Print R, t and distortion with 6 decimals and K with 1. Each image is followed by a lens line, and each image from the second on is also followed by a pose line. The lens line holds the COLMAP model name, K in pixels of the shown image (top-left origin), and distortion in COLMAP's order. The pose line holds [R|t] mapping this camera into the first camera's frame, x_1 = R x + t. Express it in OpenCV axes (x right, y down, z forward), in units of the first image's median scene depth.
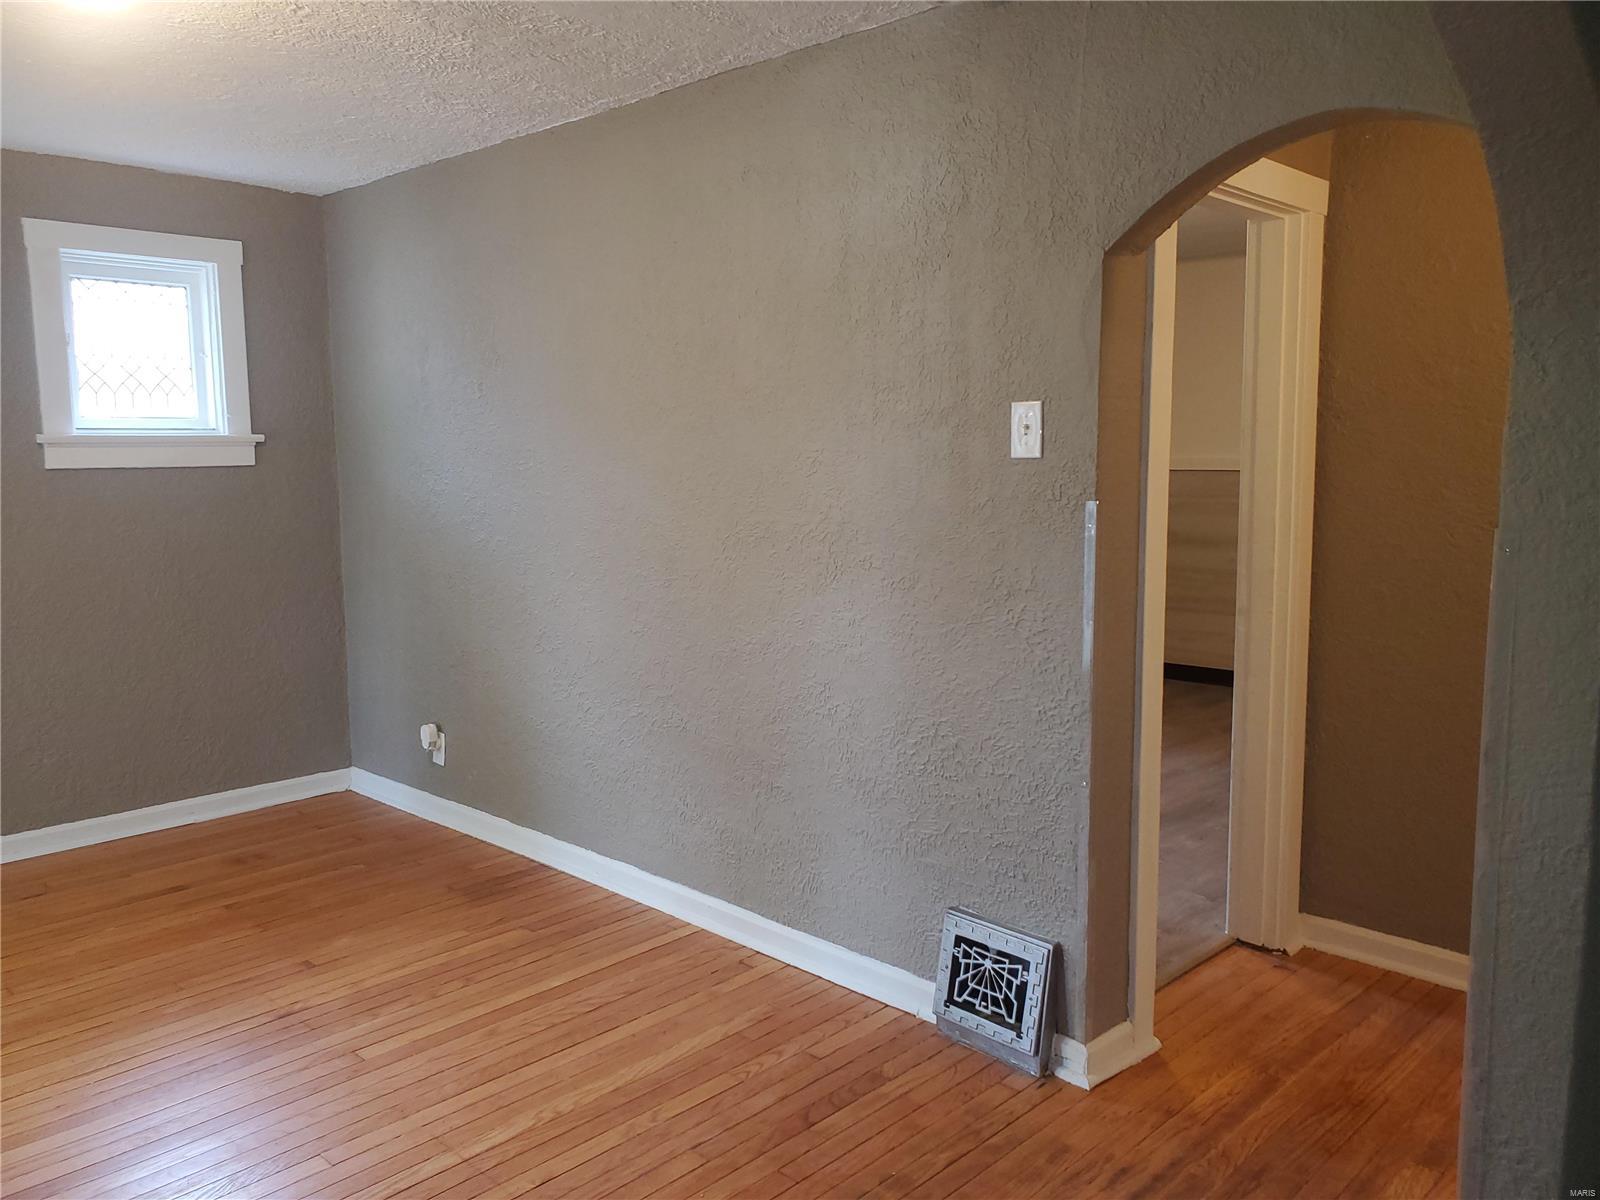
lens RADIAL K [[1251.6, 0, 787.6], [0, 1251.6, 574.7], [0, 0, 1]] dist [0.014718, 0.008453]
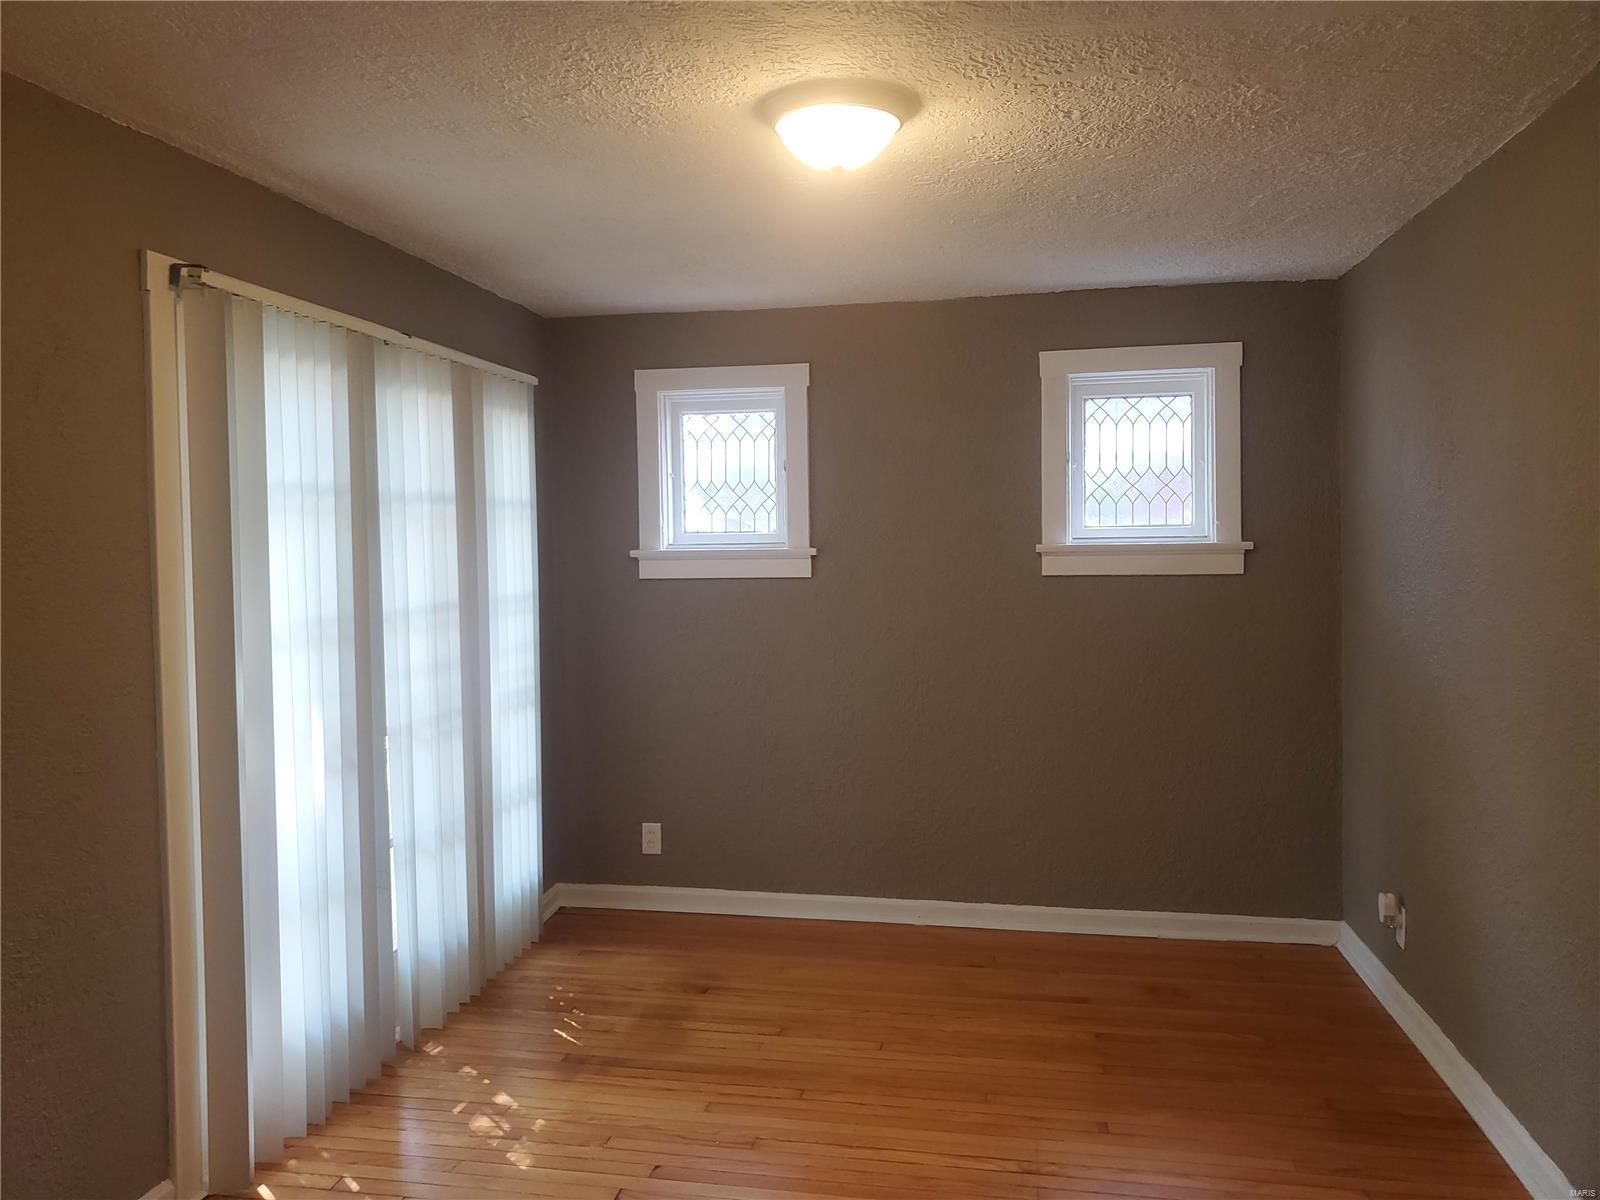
lens RADIAL K [[1251.6, 0, 787.6], [0, 1251.6, 574.7], [0, 0, 1]] dist [0.014718, 0.008453]
pose [[0.544768, 0.020287, -0.838341, 0.188882], [-0.078917, 0.996511, -0.027168, -0.035631], [0.834865, 0.080960, 0.544468, 0.210150]]
